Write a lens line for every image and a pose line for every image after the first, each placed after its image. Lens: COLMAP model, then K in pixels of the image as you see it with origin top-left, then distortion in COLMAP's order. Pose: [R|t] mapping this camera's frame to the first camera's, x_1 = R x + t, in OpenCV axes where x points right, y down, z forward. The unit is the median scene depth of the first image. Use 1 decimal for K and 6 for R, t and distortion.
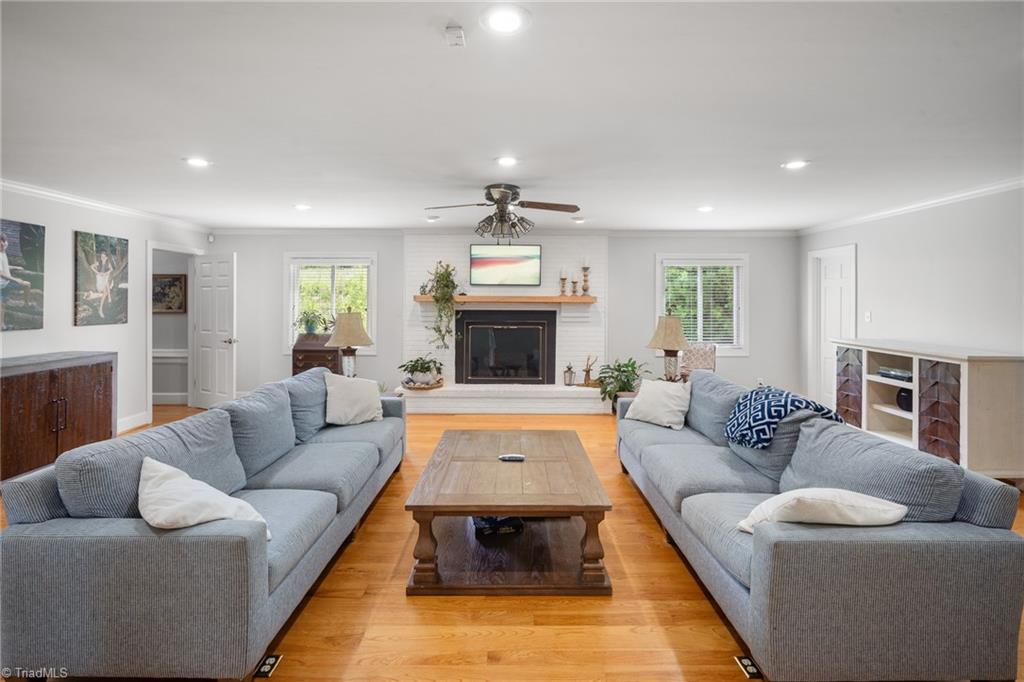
lens RADIAL K [[460.3, 0, 515.8], [0, 460.3, 301.8], [0, 0, 1]] dist [-0.001084, 0.000375]
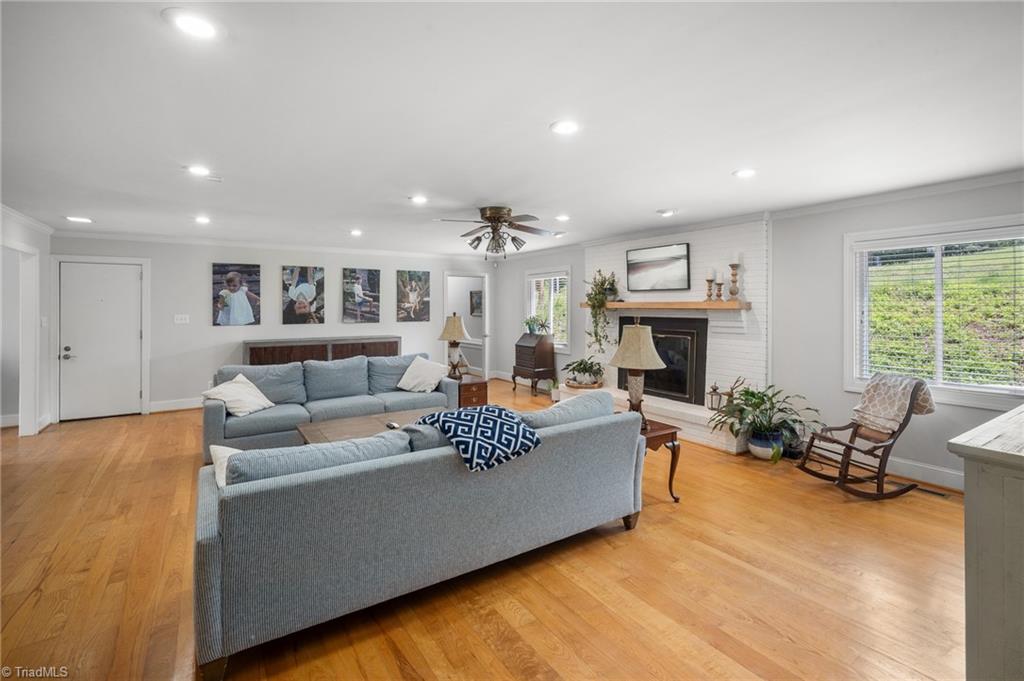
lens RADIAL K [[460.3, 0, 530.2], [0, 460.3, 307.0], [0, 0, 1]] dist [-0.001084, 0.000375]
pose [[0.571313, -0.003573, -0.820725, 0.605400], [0.002332, 0.999994, -0.002730, -0.000149], [0.820729, -0.000354, 0.571317, 0.264550]]
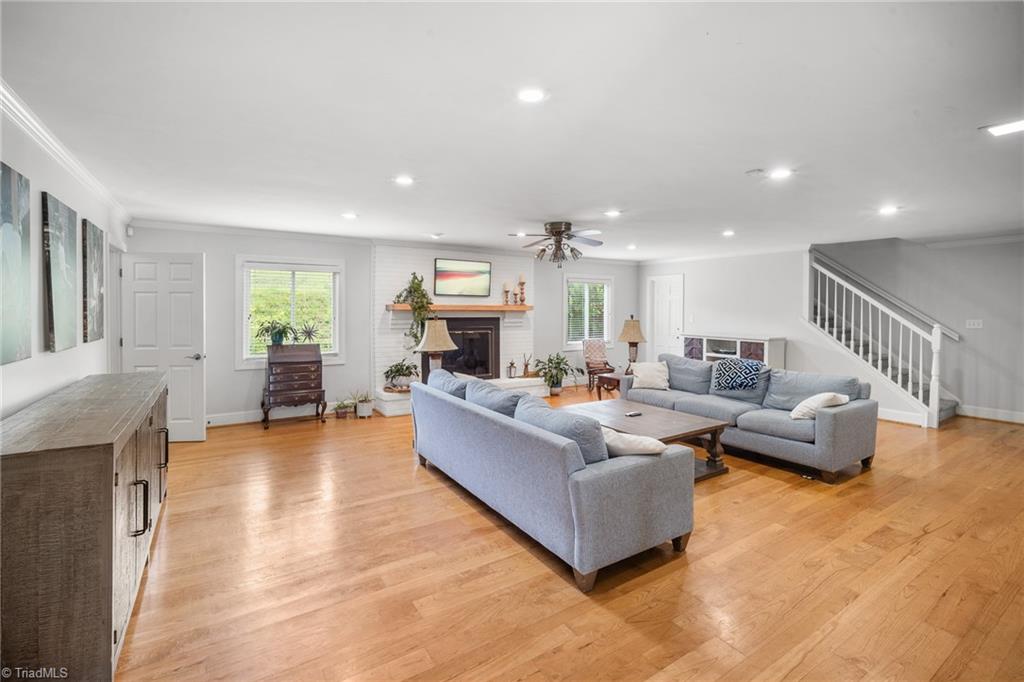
lens RADIAL K [[460.3, 0, 500.0], [0, 460.3, 313.6], [0, 0, 1]] dist [-0.001084, 0.000375]
pose [[0.843989, -0.005200, 0.536335, -0.571281], [-0.000383, 0.999947, 0.010297, -0.003015], [-0.536360, -0.008896, 0.843943, -0.017178]]
